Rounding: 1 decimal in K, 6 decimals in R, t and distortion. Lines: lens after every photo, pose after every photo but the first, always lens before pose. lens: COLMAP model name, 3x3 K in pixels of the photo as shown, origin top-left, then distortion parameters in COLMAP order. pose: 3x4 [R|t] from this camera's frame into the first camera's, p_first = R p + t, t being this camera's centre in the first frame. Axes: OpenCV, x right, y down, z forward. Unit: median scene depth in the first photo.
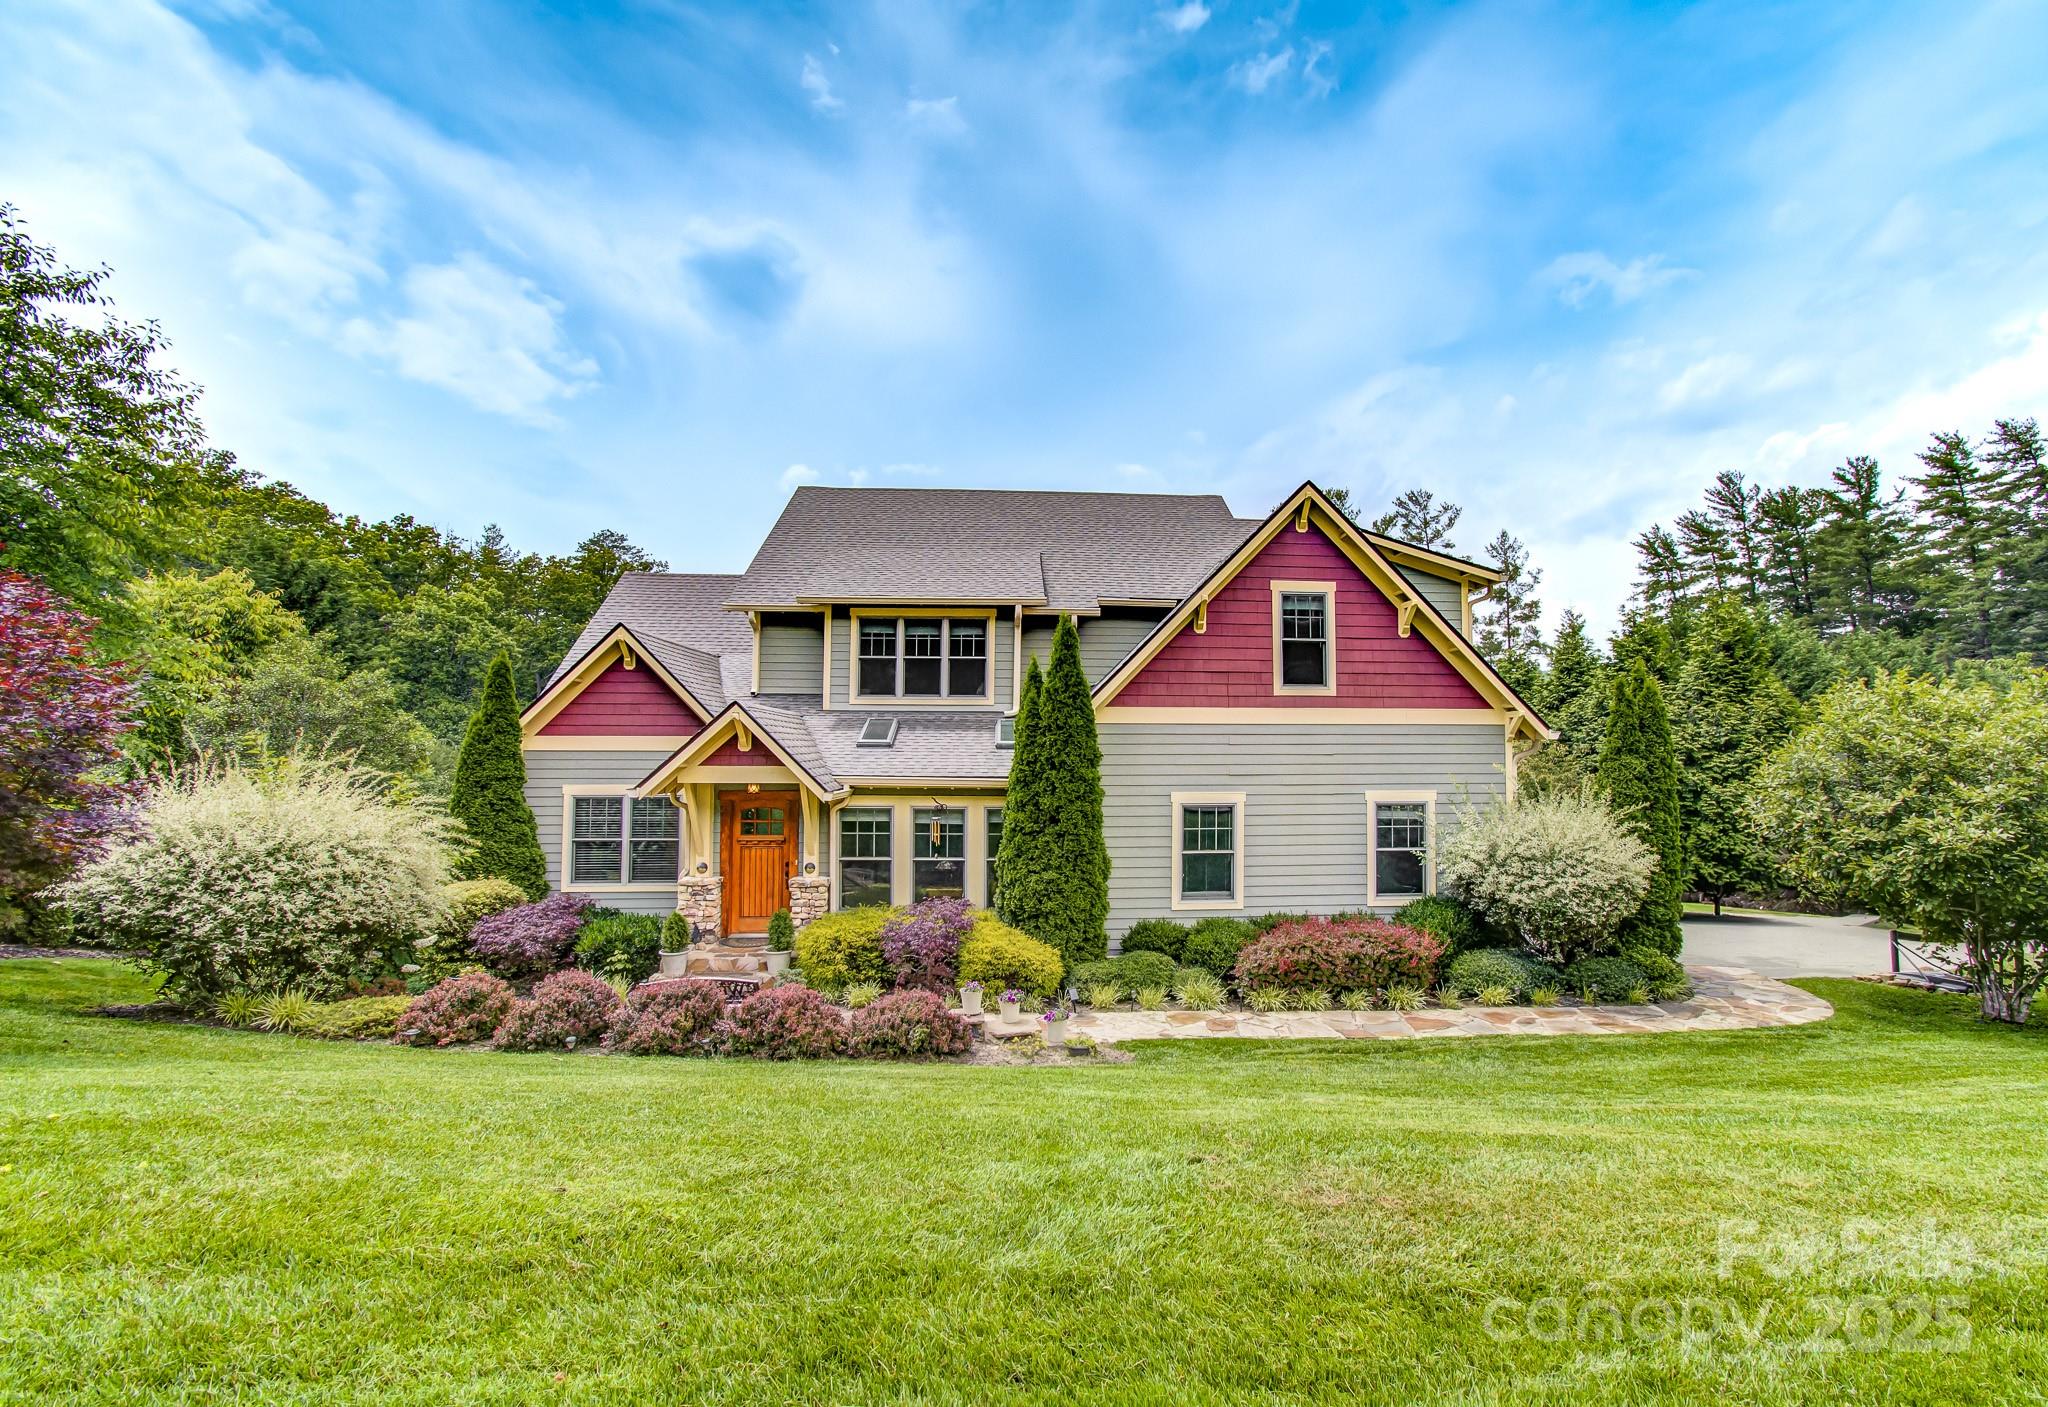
lens RADIAL K [[972.8, 0, 1023.8], [0, 972.8, 713.6], [0, 0, 1]] dist [0.016380, -0.000885]
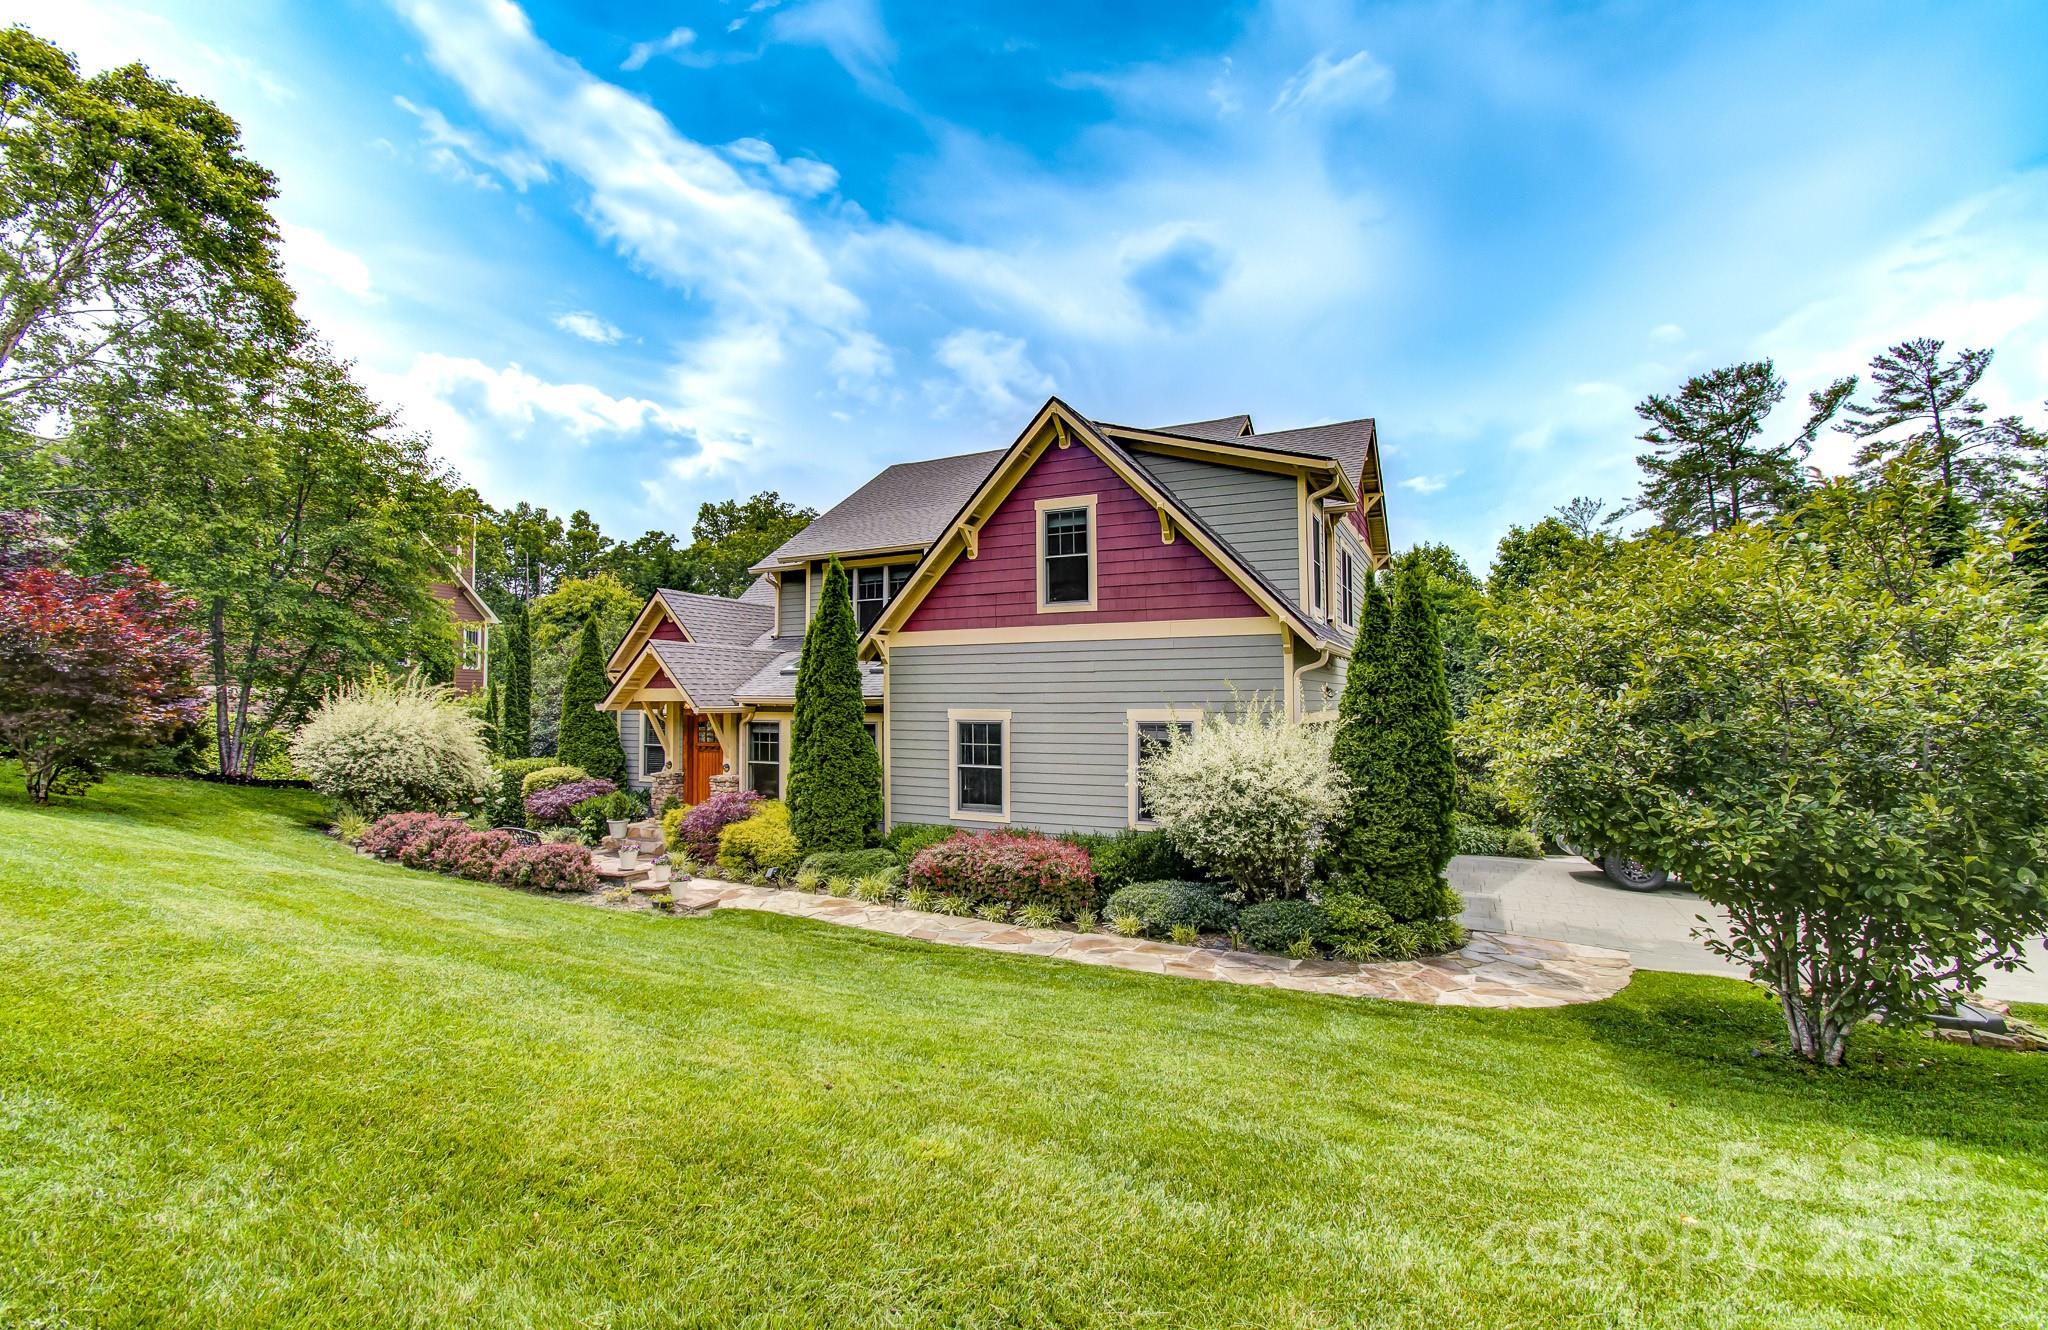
lens RADIAL K [[906.4, 0, 1022.2], [0, 906.4, 664.1], [0, 0, 1]] dist [0.007429, 0.000502]
pose [[0.843012, -0.025850, -0.537273, 0.742220], [0.020821, 0.999664, -0.015427, 0.047374], [0.537491, 0.001819, 0.843267, 0.197429]]
